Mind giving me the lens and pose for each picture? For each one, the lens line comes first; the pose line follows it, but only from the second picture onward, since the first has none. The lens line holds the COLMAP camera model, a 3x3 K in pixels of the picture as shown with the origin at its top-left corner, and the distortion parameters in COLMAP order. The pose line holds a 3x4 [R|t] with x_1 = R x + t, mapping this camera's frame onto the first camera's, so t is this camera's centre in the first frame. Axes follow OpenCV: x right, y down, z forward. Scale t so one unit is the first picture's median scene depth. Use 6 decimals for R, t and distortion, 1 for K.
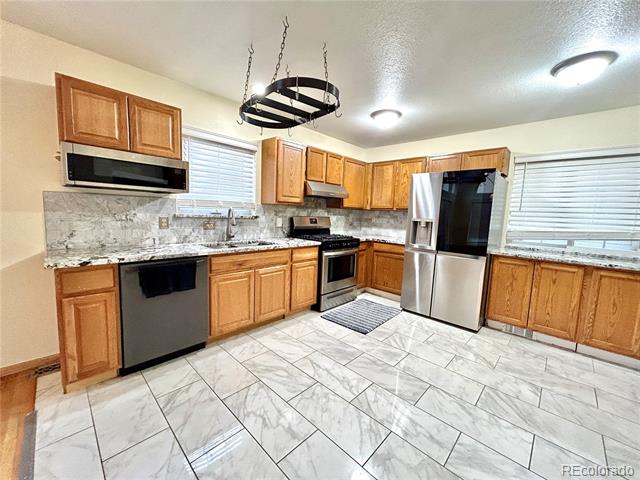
lens RADIAL K [[260.5, 0, 323.6], [0, 260.5, 240.0], [0, 0, 1]] dist [-0.000053, 0.000016]
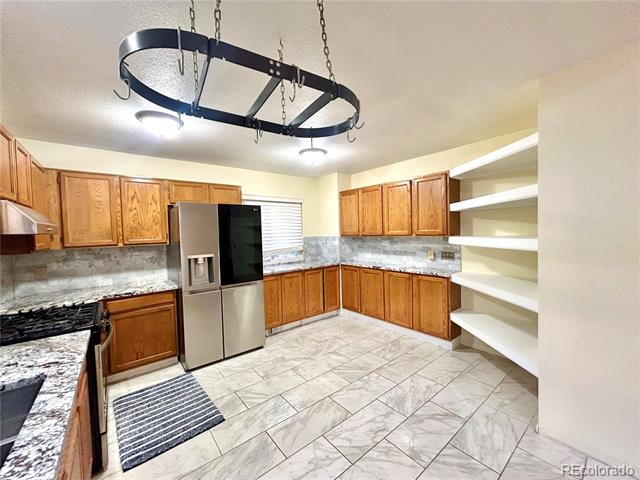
lens RADIAL K [[257.3, 0, 320.9], [0, 257.3, 239.4], [0, 0, 1]] dist [0.000258, 0.000363]
pose [[0.129406, -0.077169, 0.988584, -0.479081], [0.135526, 0.988988, 0.059460, -0.149121], [-0.982286, 0.126284, 0.138440, 0.557520]]
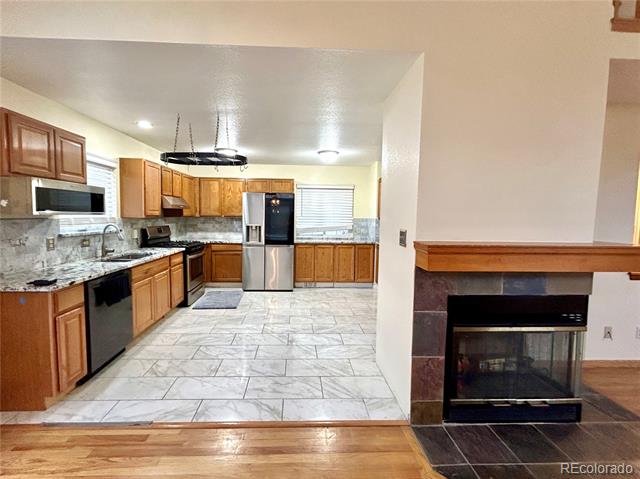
lens RADIAL K [[289.9, 0, 313.3], [0, 289.9, 236.2], [0, 0, 1]] dist [0.000098, 0.000106]
pose [[0.688370, -0.083372, 0.720553, -0.641947], [0.091531, 0.995416, 0.027732, -0.032551], [-0.719562, 0.046863, 0.692845, -0.402499]]
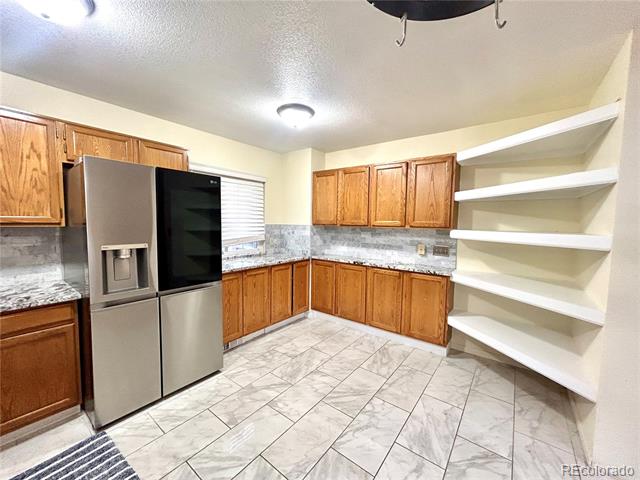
lens RADIAL K [[257.3, 0, 320.9], [0, 257.3, 239.4], [0, 0, 1]] dist [0.000258, 0.000363]
pose [[-0.102785, -0.112845, 0.988282, -0.228319], [0.083110, 0.989096, 0.121581, -0.143166], [-0.991225, 0.094633, -0.092286, 0.741859]]
